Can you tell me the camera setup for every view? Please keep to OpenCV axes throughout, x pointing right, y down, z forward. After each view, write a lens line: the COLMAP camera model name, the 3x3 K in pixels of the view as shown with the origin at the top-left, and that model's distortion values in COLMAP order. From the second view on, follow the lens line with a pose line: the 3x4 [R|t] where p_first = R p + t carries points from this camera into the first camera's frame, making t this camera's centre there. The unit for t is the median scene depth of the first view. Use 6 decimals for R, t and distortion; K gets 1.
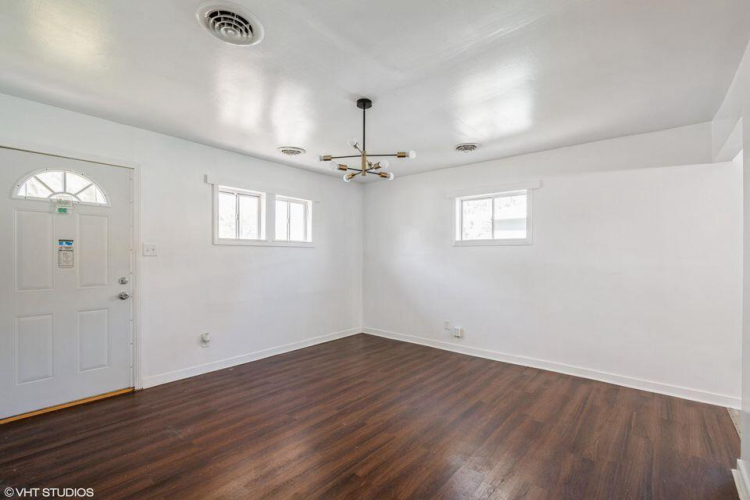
lens RADIAL K [[333.6, 0, 373.5], [0, 333.6, 253.7], [0, 0, 1]] dist [-0.001581, -0.000261]
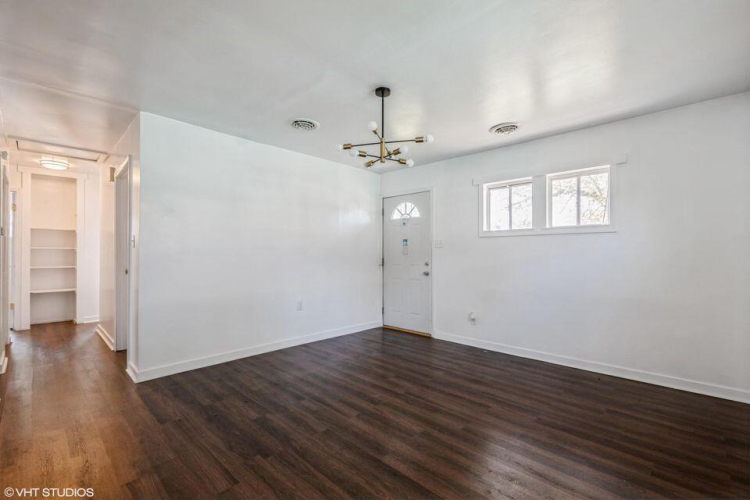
lens RADIAL K [[333.6, 0, 372.6], [0, 333.6, 248.5], [0, 0, 1]] dist [-0.001581, -0.000261]
pose [[-0.068543, -0.010503, -0.997593, 0.774710], [0.014446, 0.999829, -0.011519, 0.021313], [0.997544, -0.015200, -0.068379, 0.798635]]
